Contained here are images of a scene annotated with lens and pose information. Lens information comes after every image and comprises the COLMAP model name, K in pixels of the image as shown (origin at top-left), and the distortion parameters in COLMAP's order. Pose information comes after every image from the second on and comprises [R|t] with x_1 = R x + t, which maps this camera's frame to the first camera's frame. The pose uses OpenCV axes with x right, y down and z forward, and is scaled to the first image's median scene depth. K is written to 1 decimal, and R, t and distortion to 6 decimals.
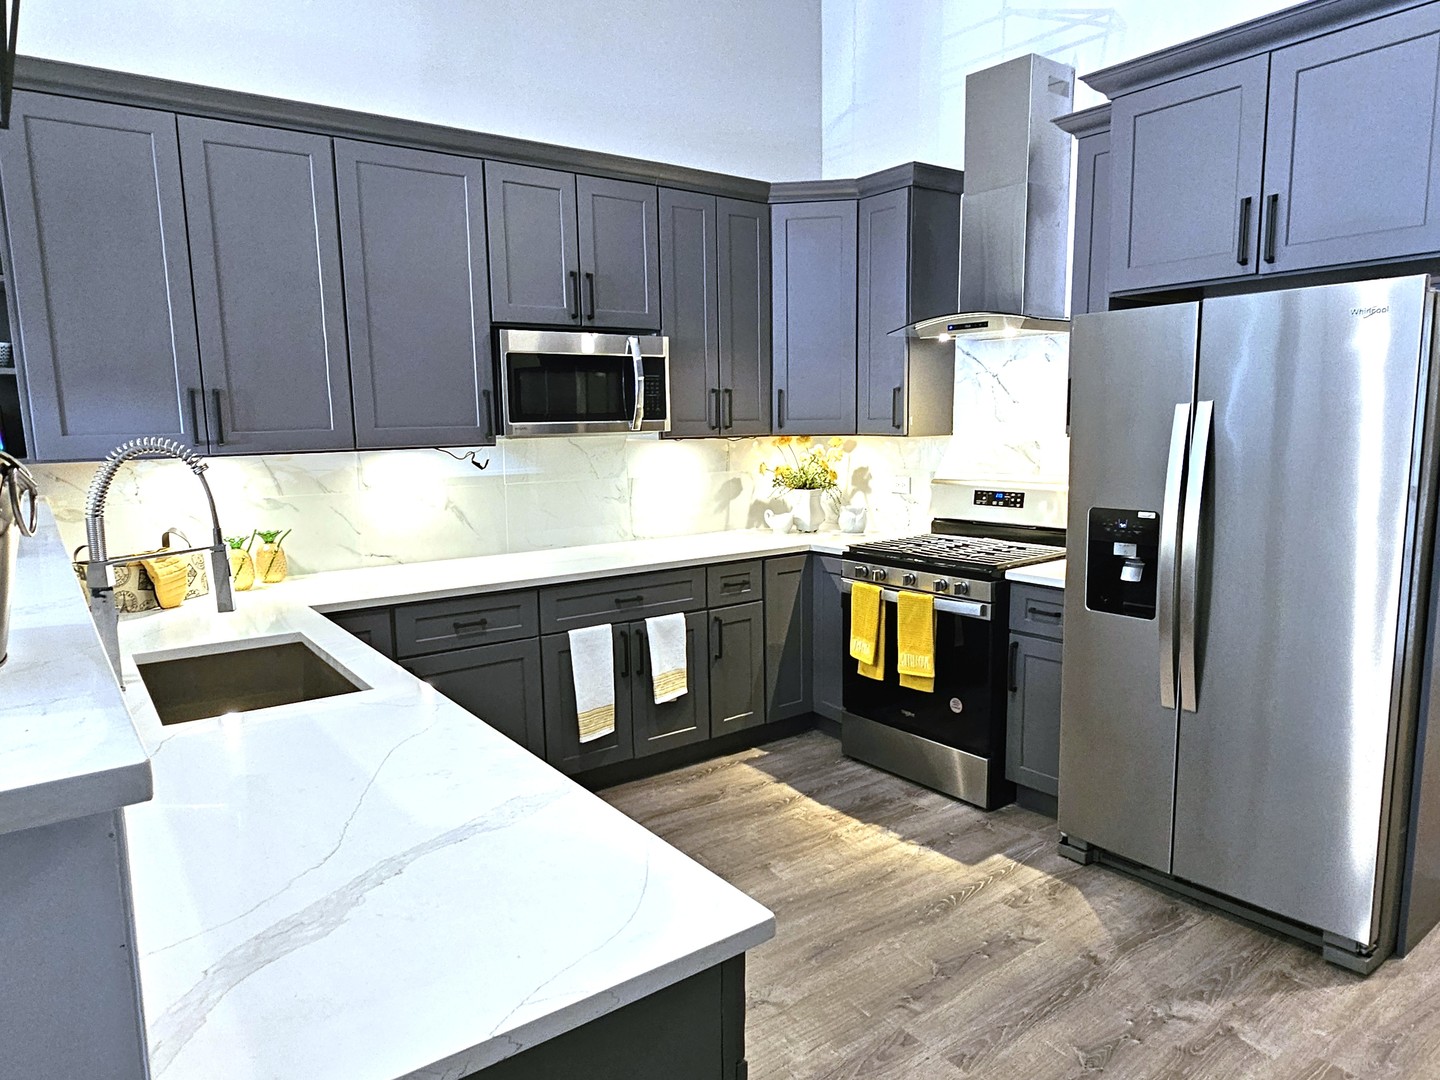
lens RADIAL K [[939.3, 0, 720.0], [0, 939.3, 540.0], [0, 0, 1]] dist [-0.000011, 0.000014]
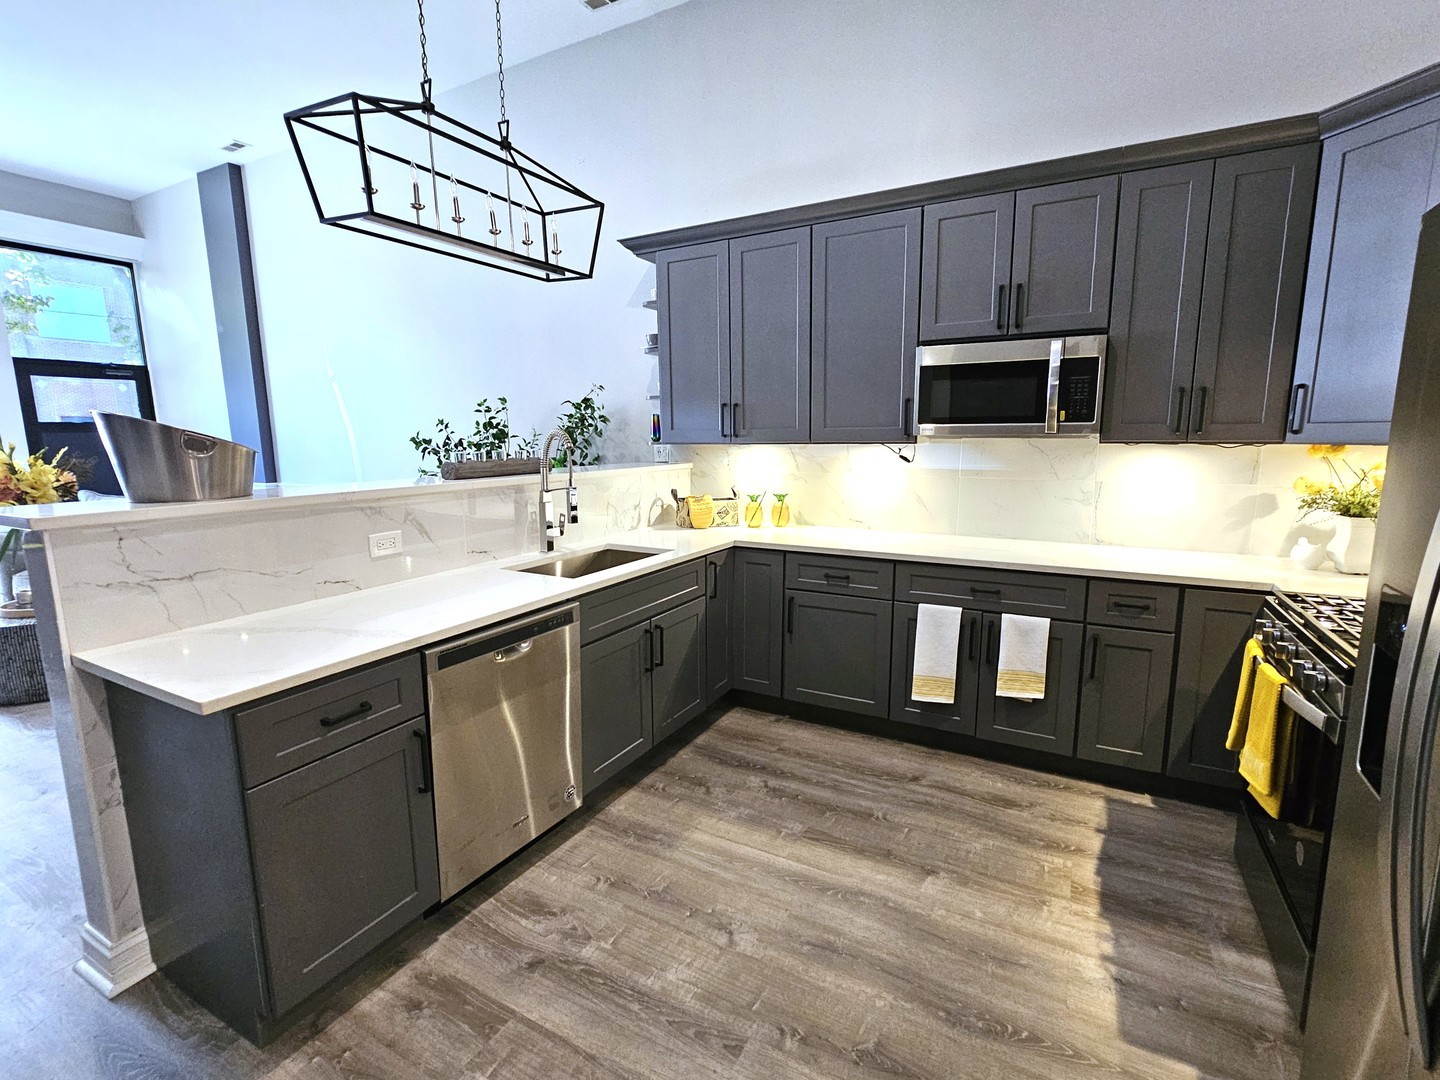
lens RADIAL K [[673.4, 0, 721.7], [0, 673.4, 534.4], [0, 0, 1]] dist [-0.000903, -0.000030]
pose [[0.410168, 0.146693, -0.900135, 0.467939], [-0.119483, 0.987116, 0.106423, -0.046599], [0.904149, 0.063899, 0.422411, 0.407783]]
